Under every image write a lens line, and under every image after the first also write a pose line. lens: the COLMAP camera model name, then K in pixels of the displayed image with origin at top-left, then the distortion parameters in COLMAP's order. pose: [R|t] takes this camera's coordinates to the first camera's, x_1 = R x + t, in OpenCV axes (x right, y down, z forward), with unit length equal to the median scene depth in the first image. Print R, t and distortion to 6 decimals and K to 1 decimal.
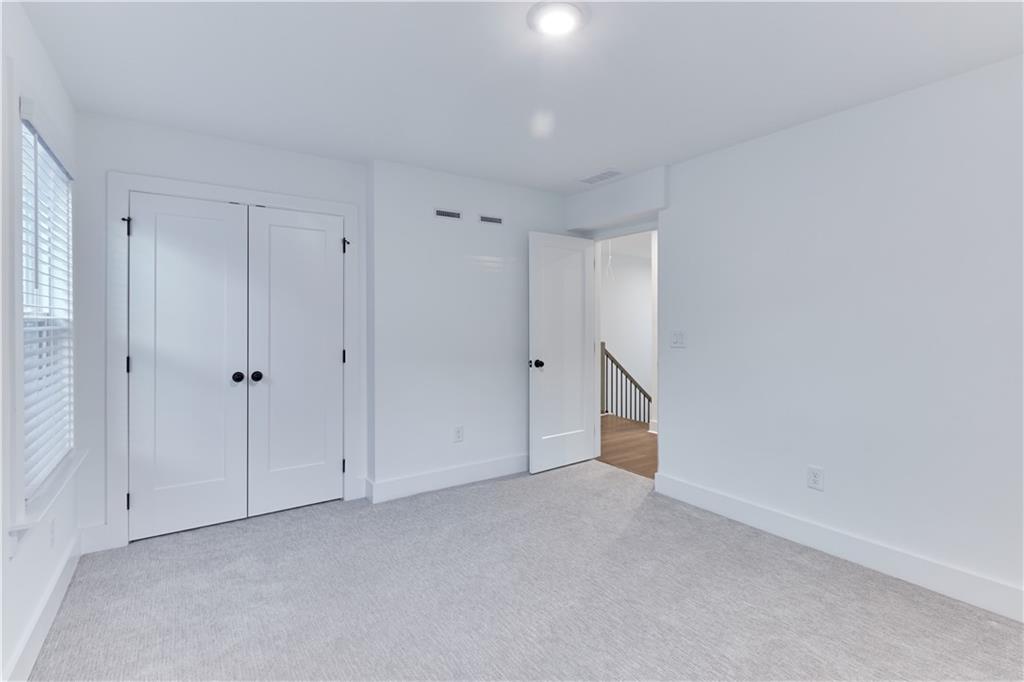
lens RADIAL K [[481.2, 0, 507.0], [0, 481.2, 324.0], [0, 0, 1]] dist [-0.001211, 0.000901]
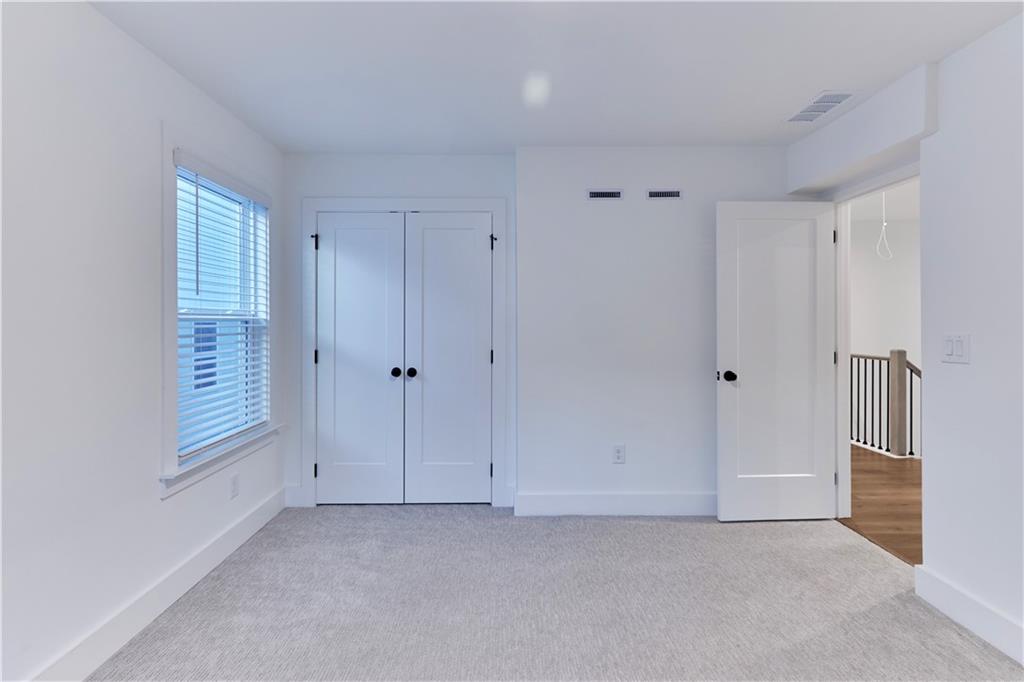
lens RADIAL K [[501.9, 0, 510.9], [0, 501.9, 323.2], [0, 0, 1]] dist [0.008674, -0.000789]
pose [[0.830198, 0.000549, -0.557468, 0.272335], [-0.001730, 0.999997, -0.001591, 0.001610], [0.557466, 0.002285, 0.830197, 0.194846]]
